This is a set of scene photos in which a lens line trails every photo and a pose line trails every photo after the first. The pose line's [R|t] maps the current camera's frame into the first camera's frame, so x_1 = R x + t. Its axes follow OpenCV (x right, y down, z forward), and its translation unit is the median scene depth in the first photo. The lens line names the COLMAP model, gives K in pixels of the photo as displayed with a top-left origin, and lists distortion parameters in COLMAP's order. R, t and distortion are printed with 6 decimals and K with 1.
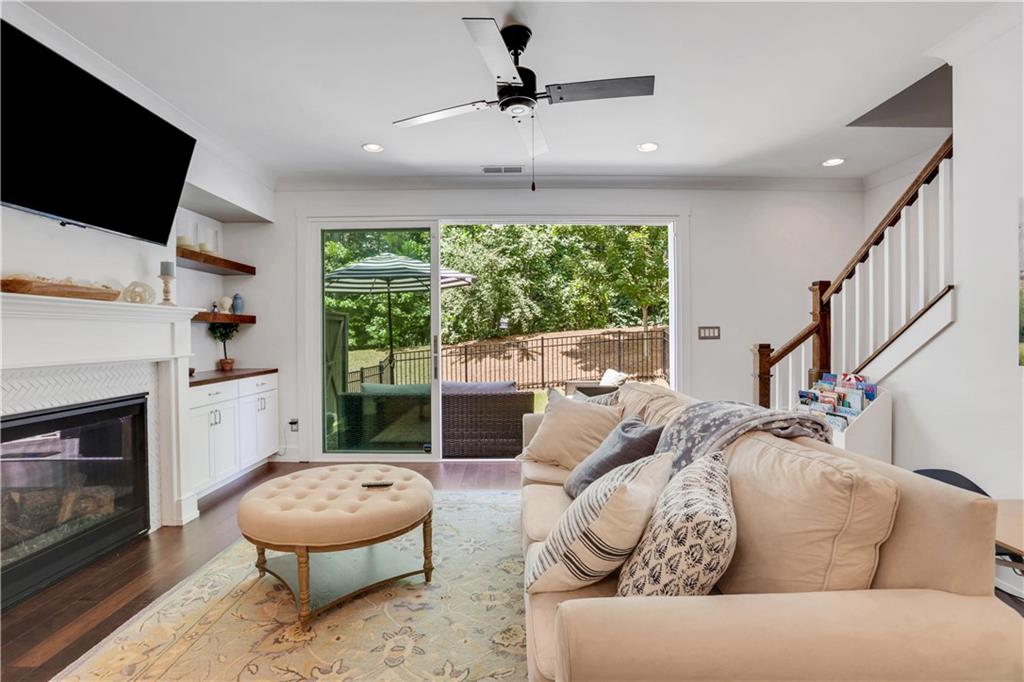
lens RADIAL K [[485.4, 0, 496.5], [0, 485.4, 331.9], [0, 0, 1]] dist [-0.044814, 0.012461]
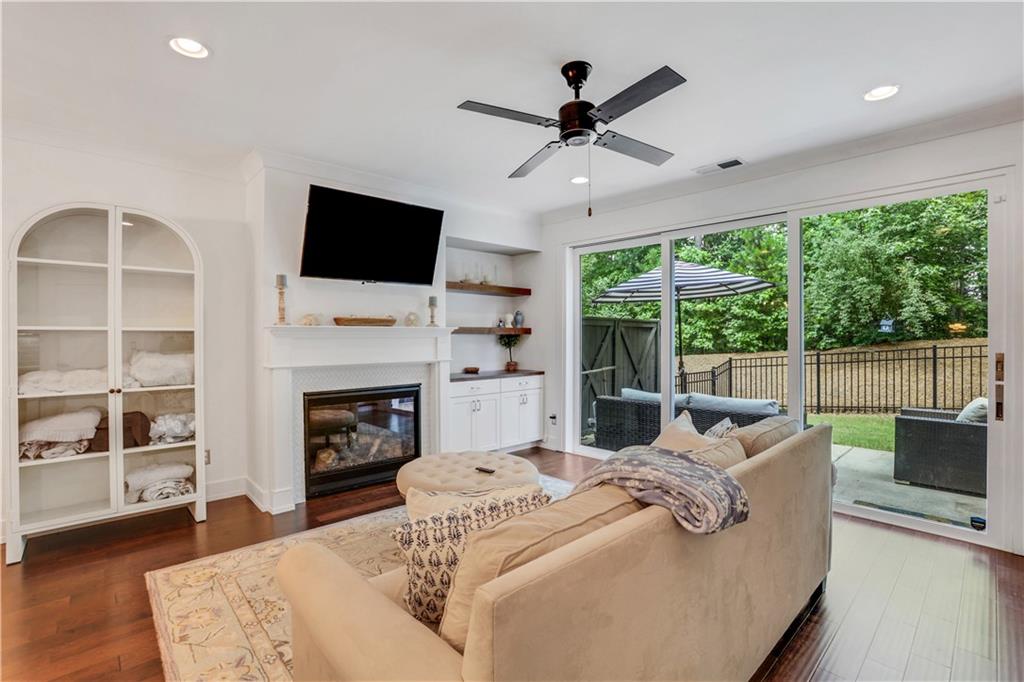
lens RADIAL K [[485.4, 0, 516.6], [0, 485.4, 335.9], [0, 0, 1]] dist [-0.044814, 0.012461]
pose [[0.685891, 0.007302, -0.727668, 0.396498], [0.001361, 0.999935, 0.011318, -0.027901], [0.727703, -0.008753, 0.685836, 0.102194]]
